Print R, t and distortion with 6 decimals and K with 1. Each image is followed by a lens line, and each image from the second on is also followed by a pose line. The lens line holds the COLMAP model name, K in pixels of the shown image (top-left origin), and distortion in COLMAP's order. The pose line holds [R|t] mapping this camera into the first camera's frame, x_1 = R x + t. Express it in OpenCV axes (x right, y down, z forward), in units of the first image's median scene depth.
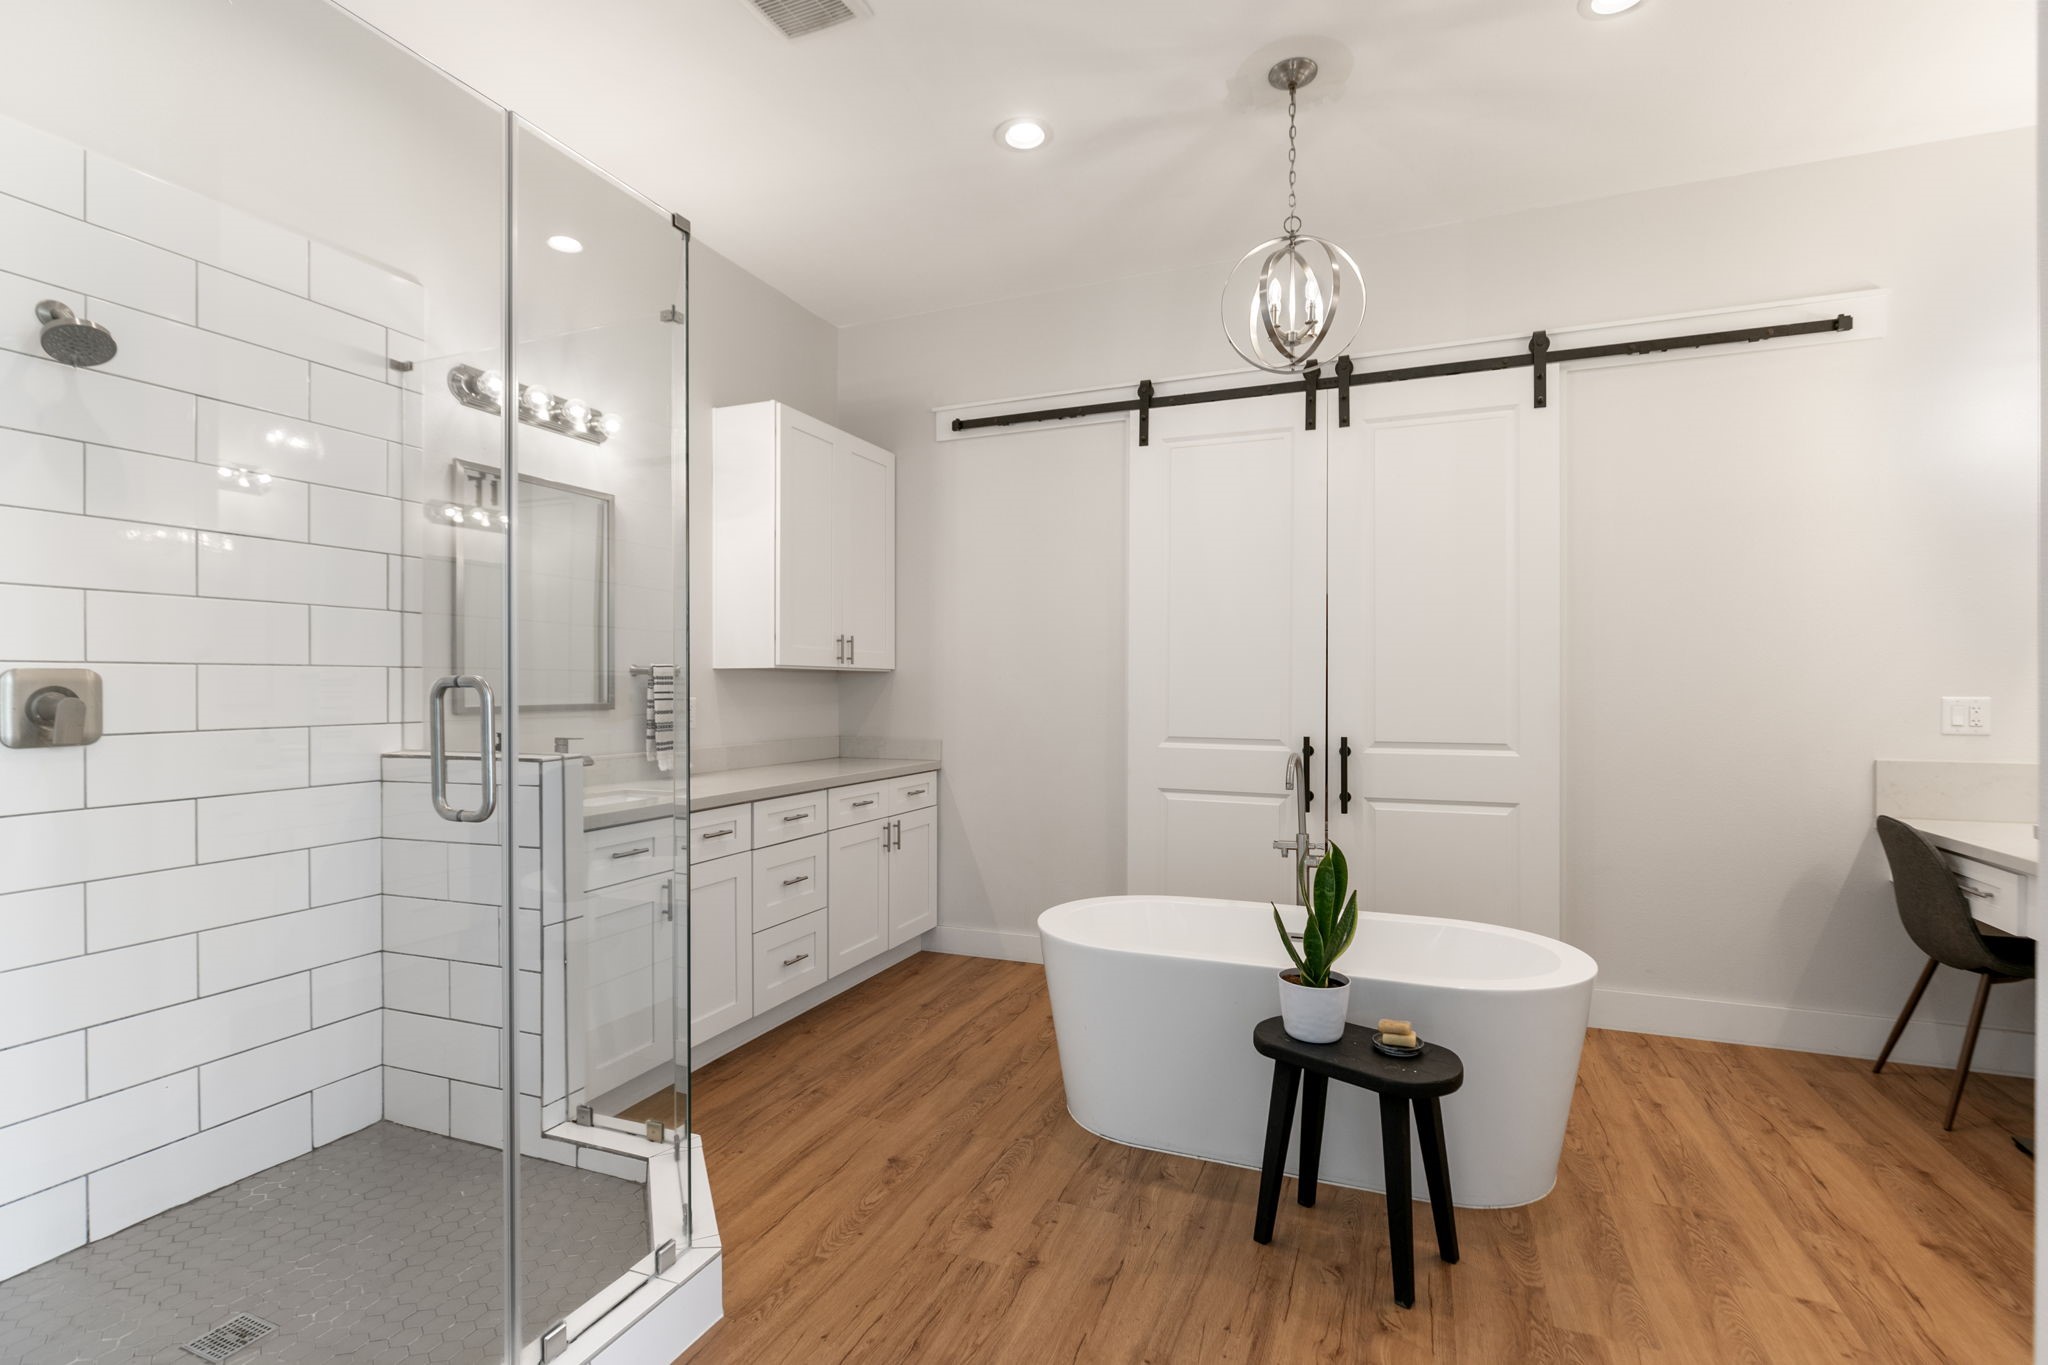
lens RADIAL K [[1003.5, 0, 1024.0], [0, 1003.5, 682.5], [0, 0, 1]] dist [-0.000233, 0.000445]
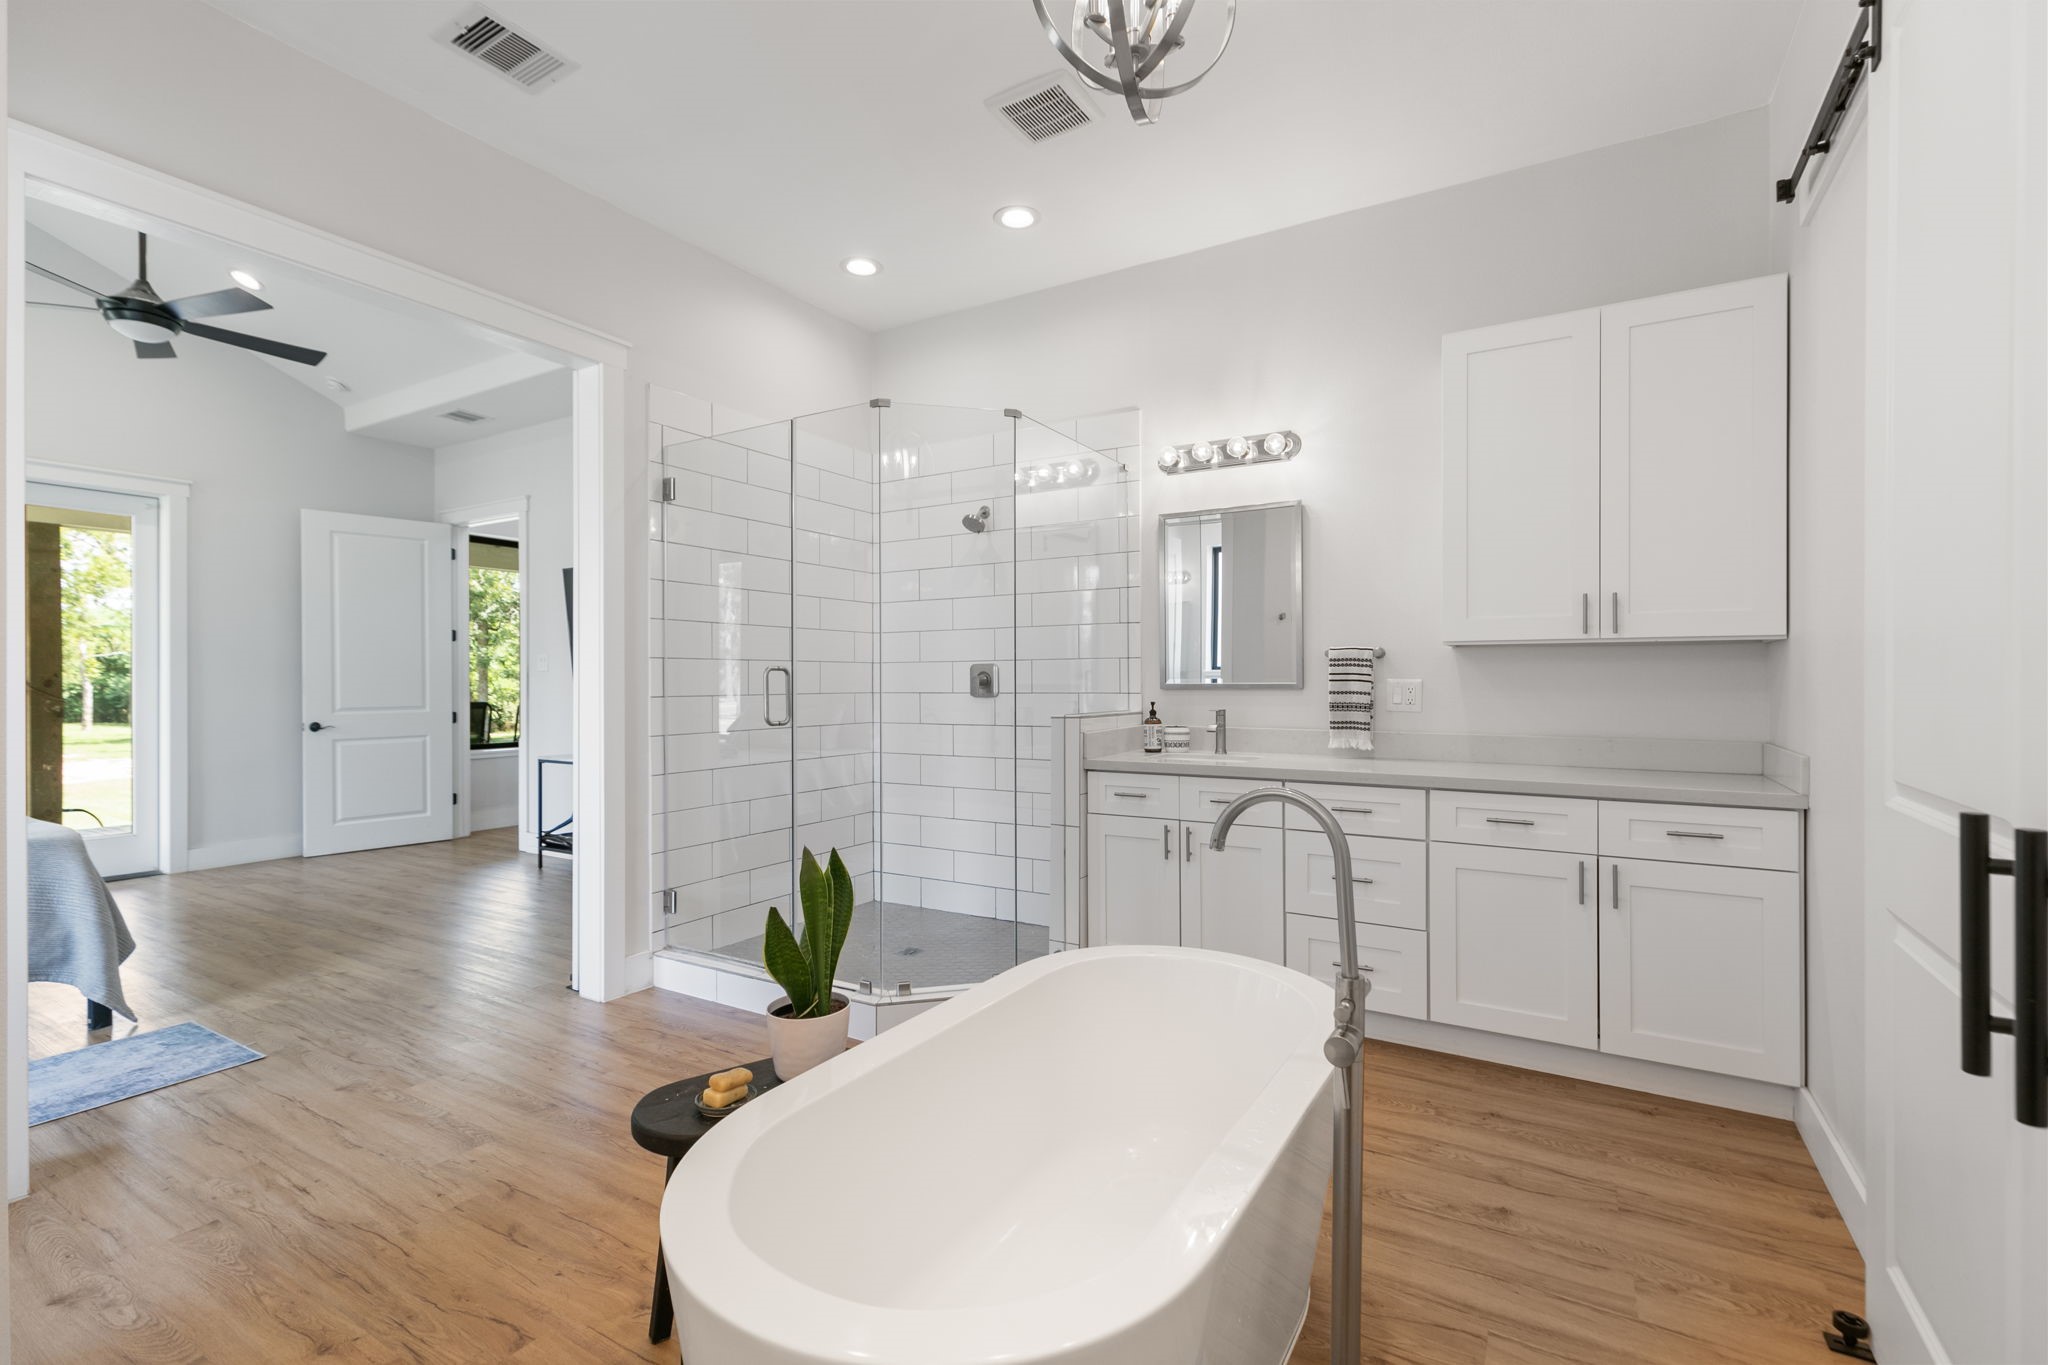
lens RADIAL K [[907.0, 0, 1024.0], [0, 907.0, 682.5], [0, 0, 1]] dist [0.000093, -0.000352]
pose [[-0.167358, -0.001003, -0.985896, 0.597604], [0.002764, 0.999995, -0.001486, 0.017152], [0.985892, -0.002973, -0.167354, 0.794060]]
